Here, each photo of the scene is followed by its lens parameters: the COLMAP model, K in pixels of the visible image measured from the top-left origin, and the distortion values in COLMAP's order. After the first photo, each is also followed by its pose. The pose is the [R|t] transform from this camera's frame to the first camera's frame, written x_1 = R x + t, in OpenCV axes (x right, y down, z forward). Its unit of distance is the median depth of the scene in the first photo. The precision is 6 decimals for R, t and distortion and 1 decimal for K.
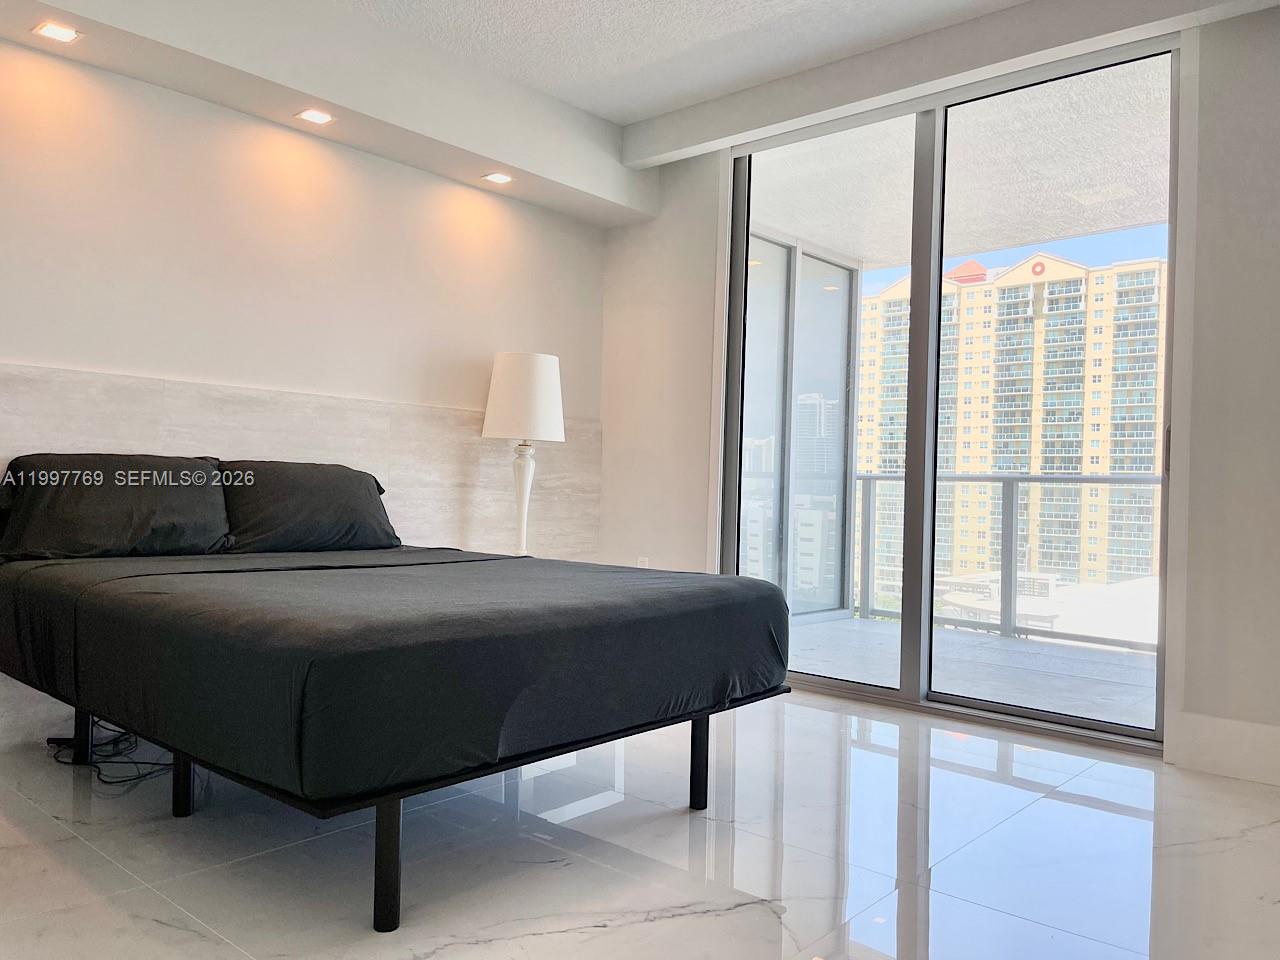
lens RADIAL K [[961.9, 0, 639.9], [0, 961.9, 482.4], [0, 0, 1]] dist [0.039003, -0.043697]
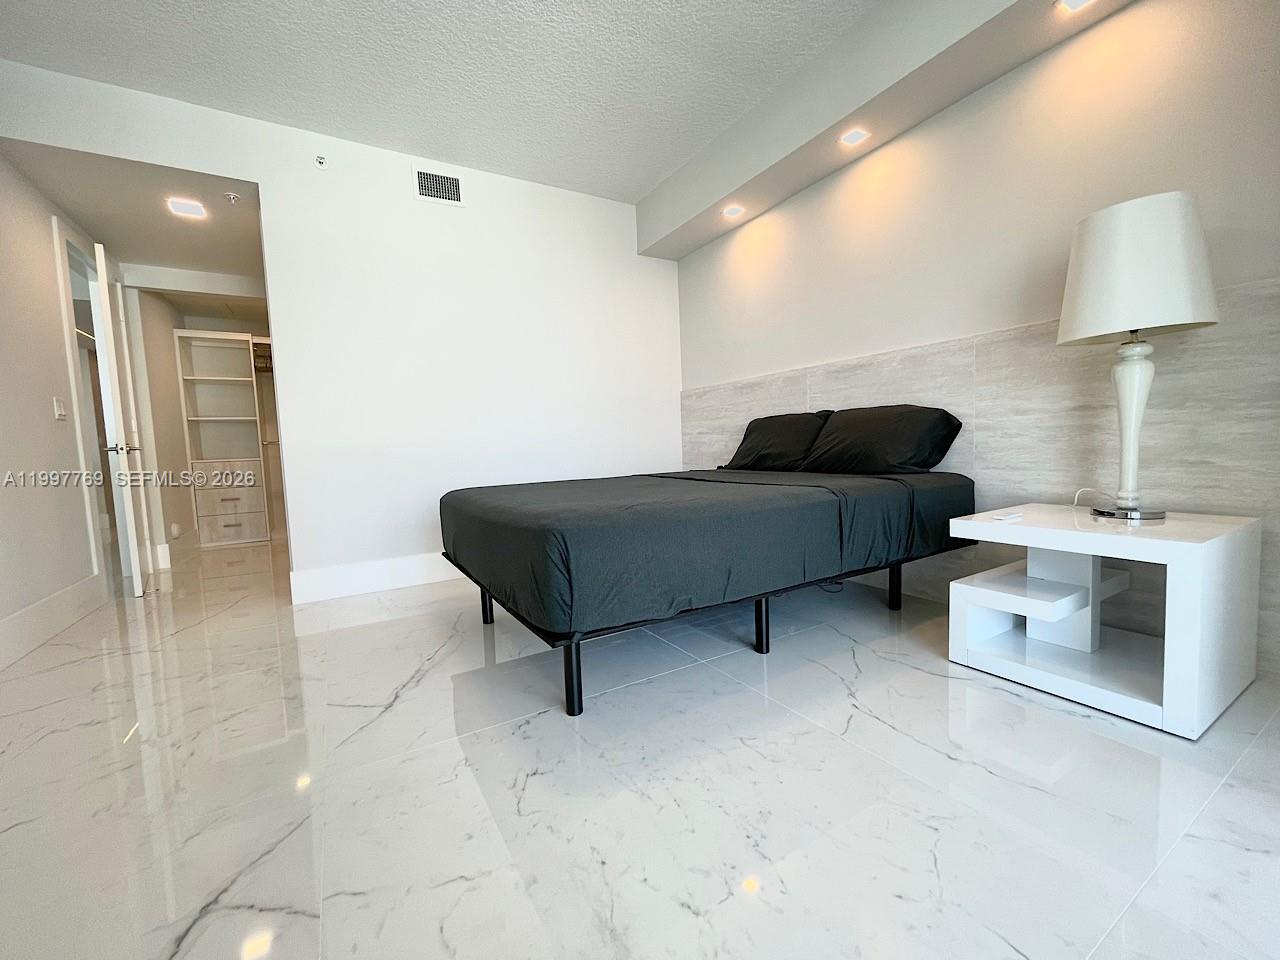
lens RADIAL K [[518.7, 0, 639.7], [0, 518.7, 481.3], [0, 0, 1]] dist [-0.001423, 0.000166]
pose [[-0.306288, 0.062040, -0.949915, 0.383660], [0.047443, 0.997629, 0.049859, 0.027259], [0.950756, -0.029795, -0.308505, 0.820533]]
